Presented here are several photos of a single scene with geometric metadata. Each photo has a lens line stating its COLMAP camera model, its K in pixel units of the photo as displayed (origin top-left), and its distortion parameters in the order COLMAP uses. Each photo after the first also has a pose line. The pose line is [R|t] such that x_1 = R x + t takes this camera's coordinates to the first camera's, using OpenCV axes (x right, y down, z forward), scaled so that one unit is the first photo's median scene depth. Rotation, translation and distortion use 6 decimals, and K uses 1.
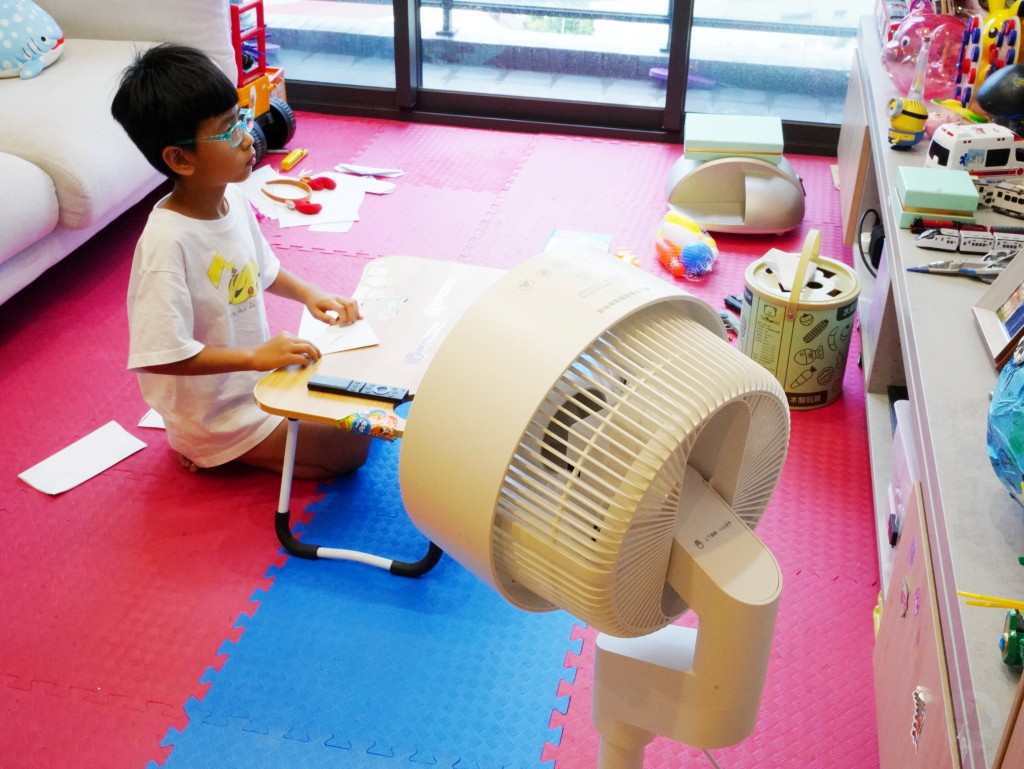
lens RADIAL K [[1150.6, 0, 509.8], [0, 1150.6, 385.9], [0, 0, 1]] dist [0.027094, 0.000000]
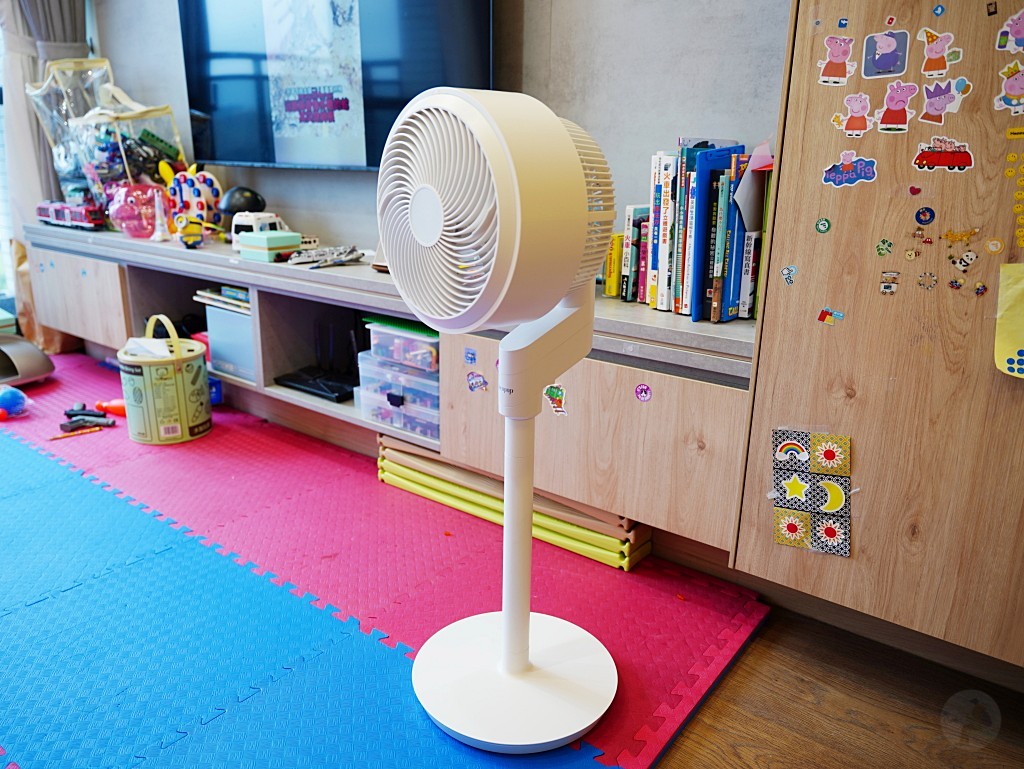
lens RADIAL K [[775.6, 0, 507.9], [0, 775.6, 383.9], [0, 0, 1]] dist [0.006032, -0.004262]
pose [[0.430533, -0.266672, 0.862280, -0.400512], [0.452503, 0.890392, 0.049433, 0.089188], [-0.780949, 0.368902, 0.504013, 0.220861]]
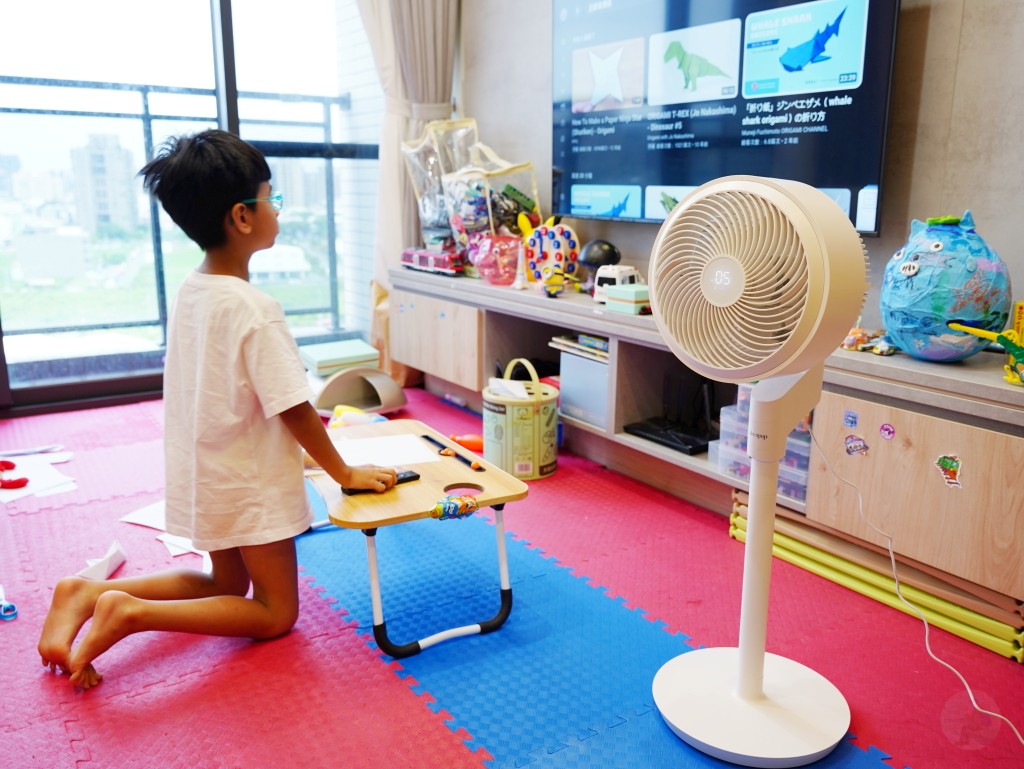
lens RADIAL K [[880.9, 0, 509.0], [0, 880.9, 388.5], [0, 0, 1]] dist [0.007881, 0.006379]
pose [[0.695901, -0.178543, 0.695589, -0.564928], [0.371731, 0.918296, -0.136190, 0.054030], [-0.614441, 0.353347, 0.705414, 0.212097]]
